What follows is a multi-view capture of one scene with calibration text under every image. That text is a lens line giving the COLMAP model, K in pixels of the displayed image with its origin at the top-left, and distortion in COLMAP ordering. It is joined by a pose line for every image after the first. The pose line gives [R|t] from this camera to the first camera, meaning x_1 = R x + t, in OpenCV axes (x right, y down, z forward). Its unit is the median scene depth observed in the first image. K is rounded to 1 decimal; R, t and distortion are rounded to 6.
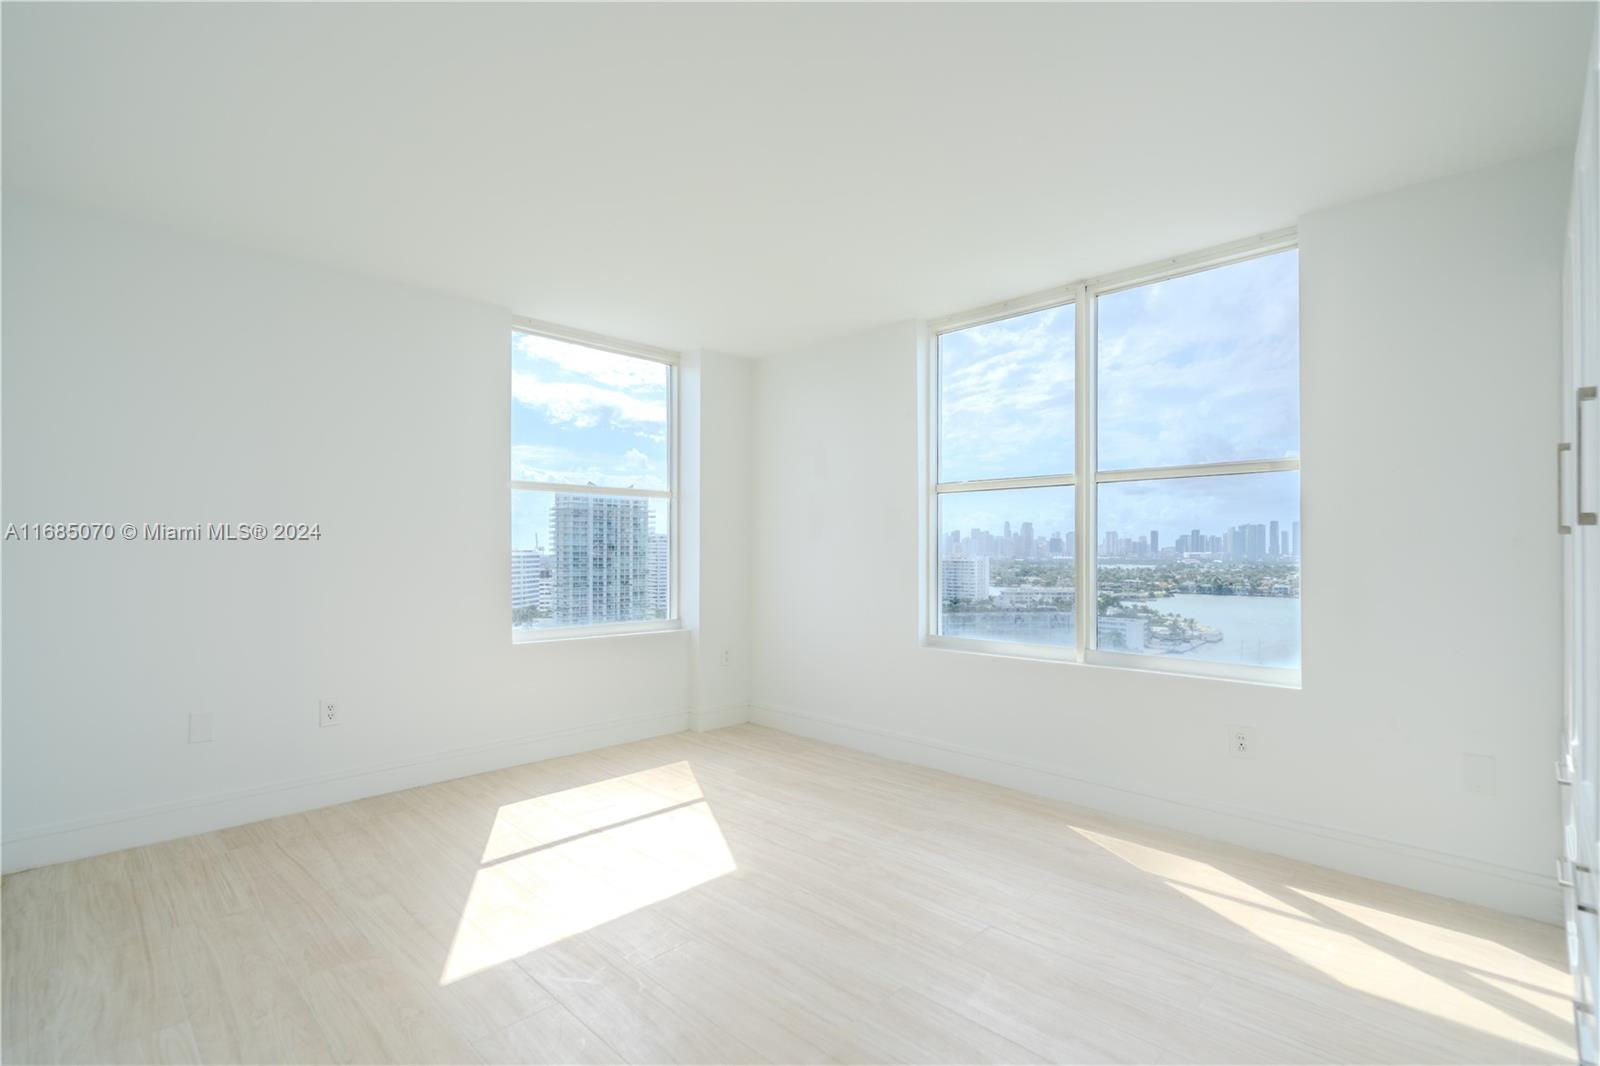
lens RADIAL K [[731.2, 0, 800.5], [0, 731.2, 547.9], [0, 0, 1]] dist [-0.004586, 0.000814]
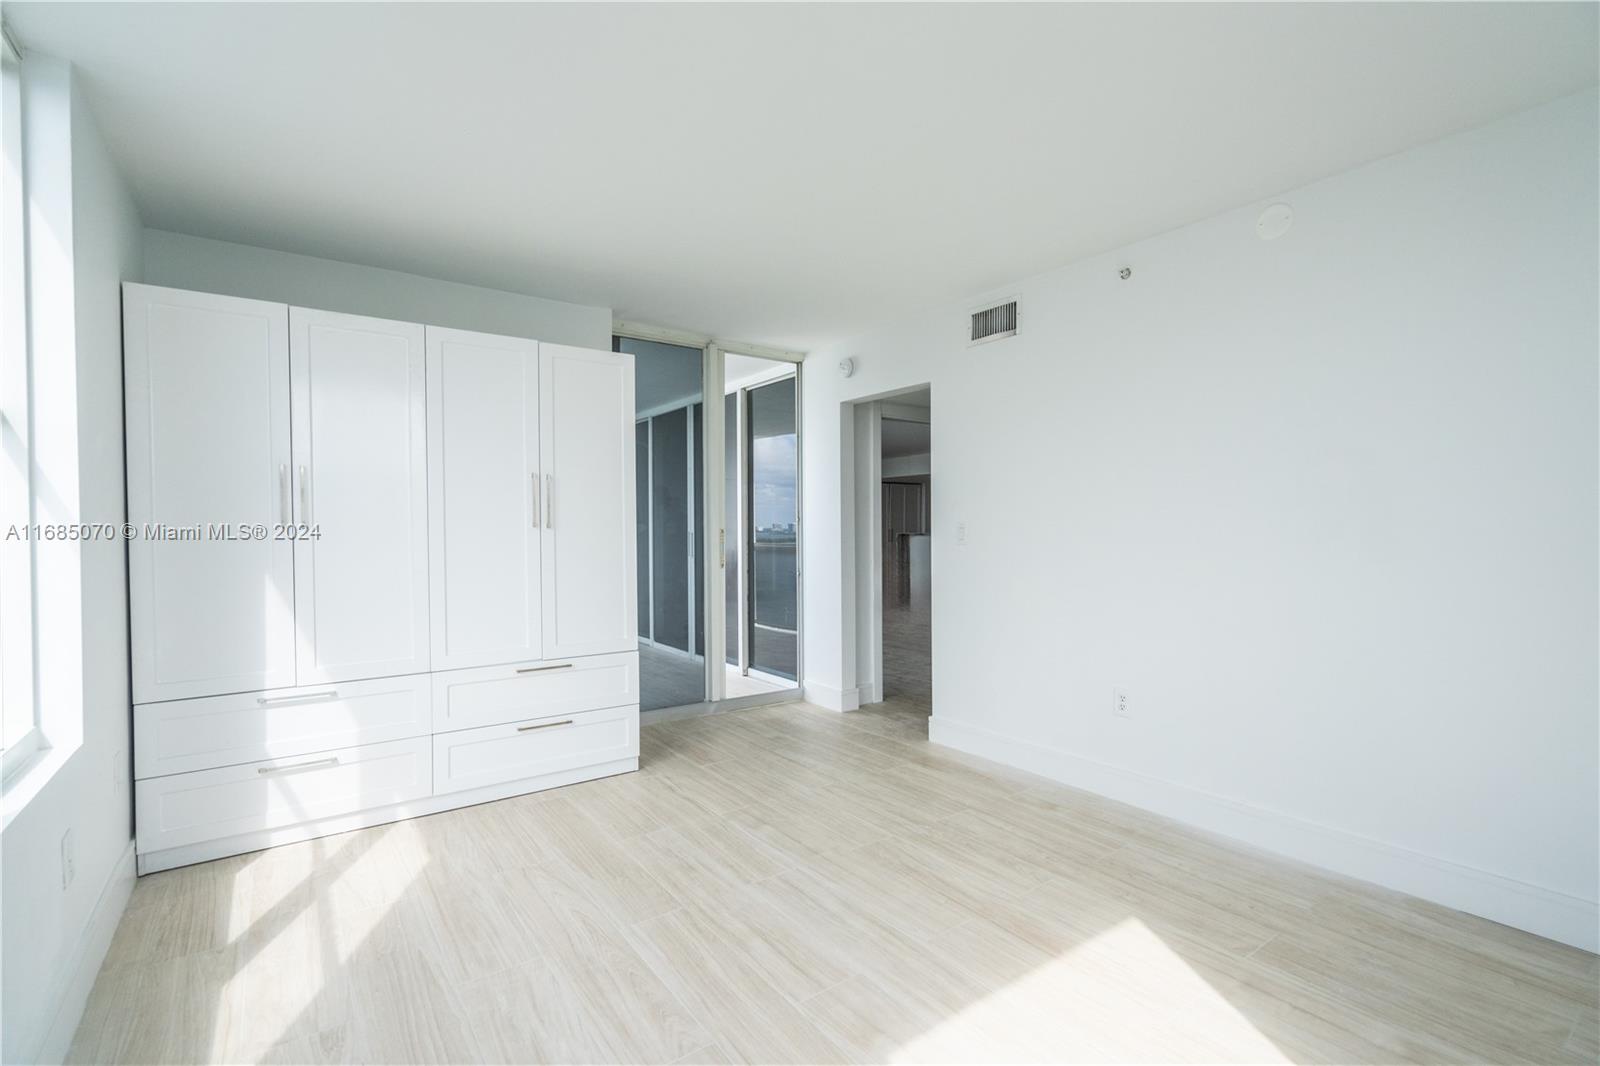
lens RADIAL K [[746.9, 0, 800.0], [0, 746.9, 533.0], [0, 0, 1]] dist [-0.003761, 0.000373]
pose [[-0.986590, 0.000622, 0.163218, -0.115159], [0.000384, 0.999999, -0.001491, -0.007780], [-0.163218, -0.001408, -0.986589, 1.592591]]
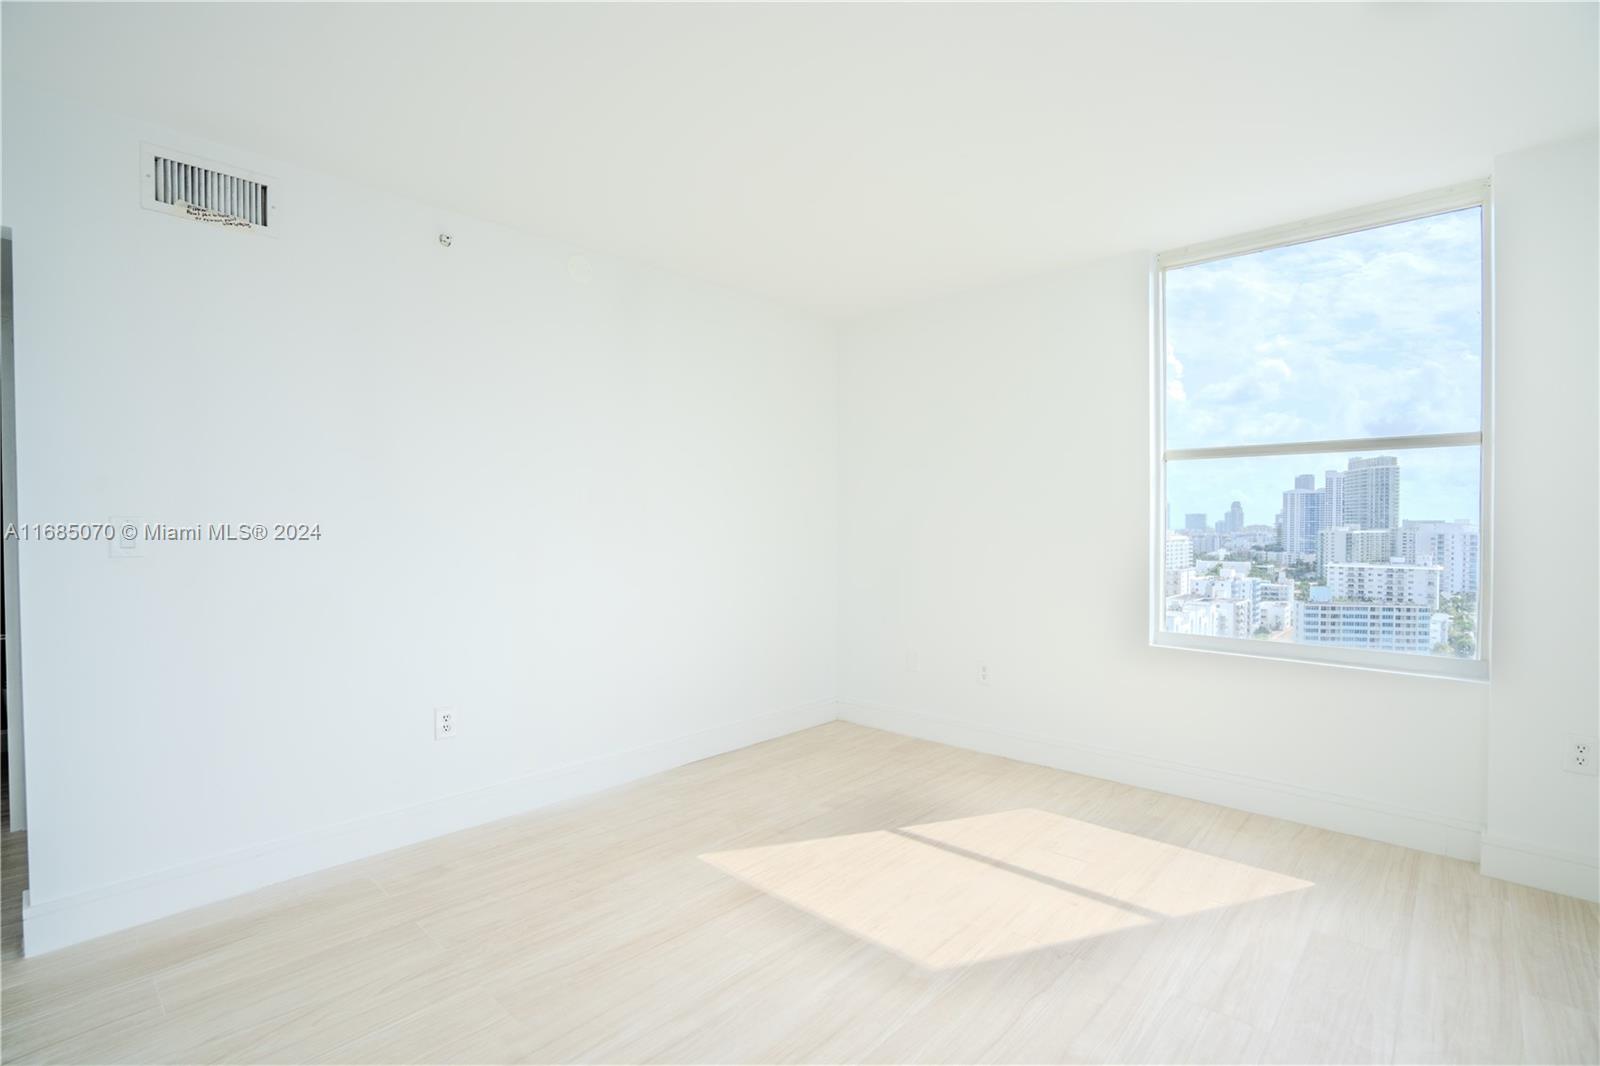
lens RADIAL K [[746.9, 0, 800.0], [0, 746.9, 533.0], [0, 0, 1]] dist [-0.003761, 0.000373]
pose [[0.033117, 0.009382, -0.999407, 0.633936], [0.011660, 0.999884, 0.009773, -0.011331], [0.999383, -0.011977, 0.033003, 0.813411]]
